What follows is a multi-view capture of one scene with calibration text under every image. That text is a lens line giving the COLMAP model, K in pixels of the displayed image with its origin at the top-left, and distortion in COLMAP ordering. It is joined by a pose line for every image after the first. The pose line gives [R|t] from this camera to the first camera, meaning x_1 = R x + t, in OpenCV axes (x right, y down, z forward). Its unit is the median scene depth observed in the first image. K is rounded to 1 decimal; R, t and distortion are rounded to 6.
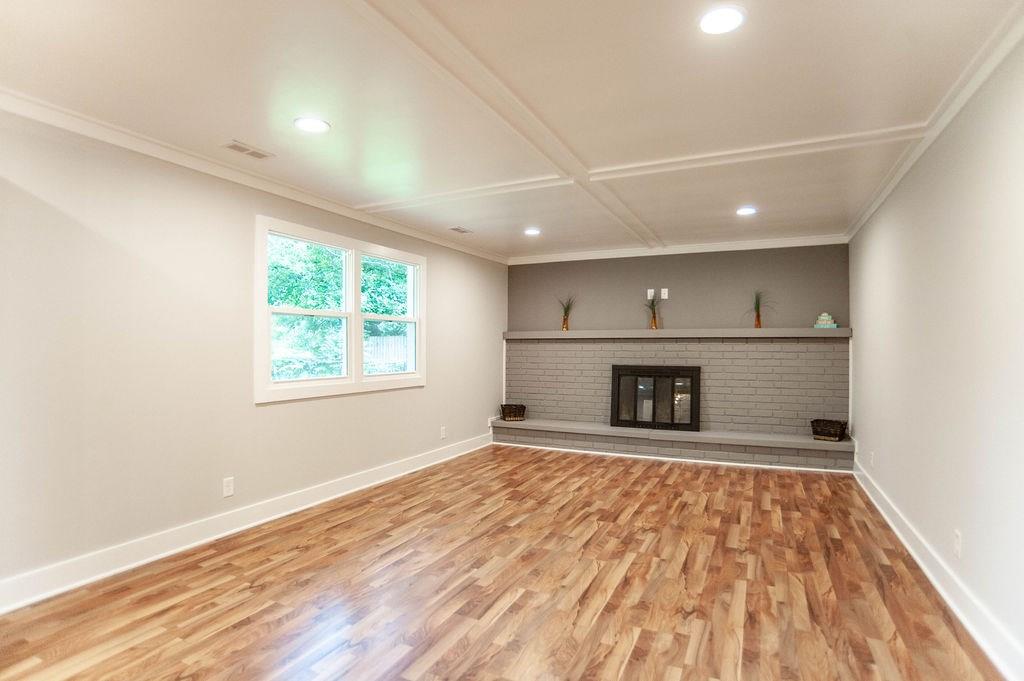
lens RADIAL K [[530.1, 0, 511.0], [0, 530.1, 342.4], [0, 0, 1]] dist [-0.074025, 0.027948]
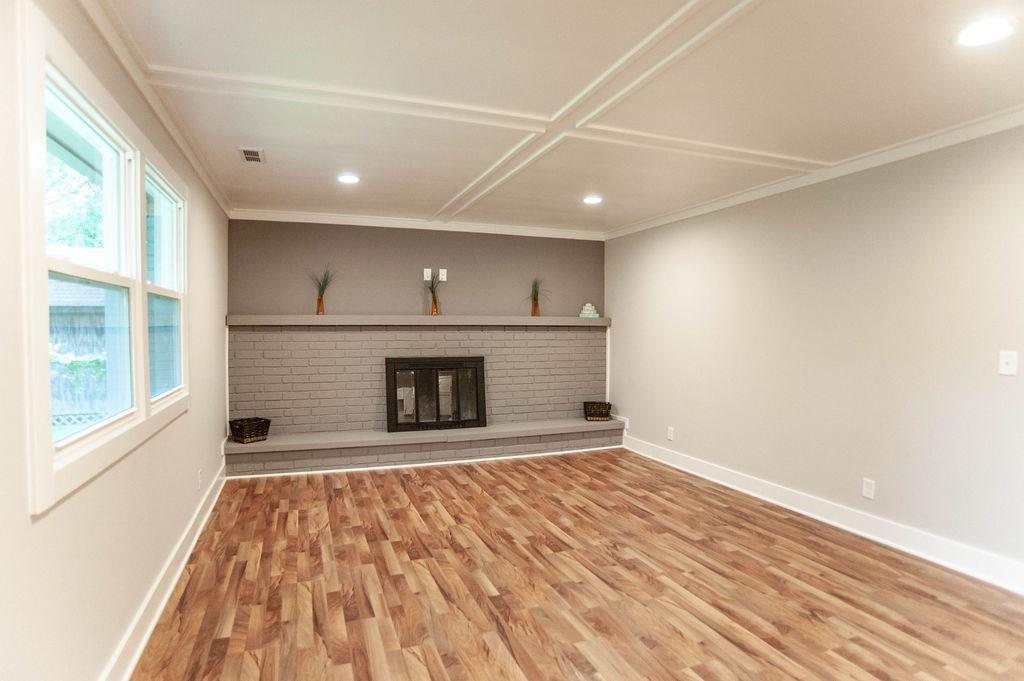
lens RADIAL K [[552.2, 0, 495.7], [0, 552.2, 332.0], [0, 0, 1]] dist [-0.064718, 0.011235]
pose [[0.692031, -0.004469, 0.721854, -0.412702], [-0.005180, 0.999924, 0.011157, -0.010531], [-0.721849, -0.011460, 0.691955, 0.386304]]
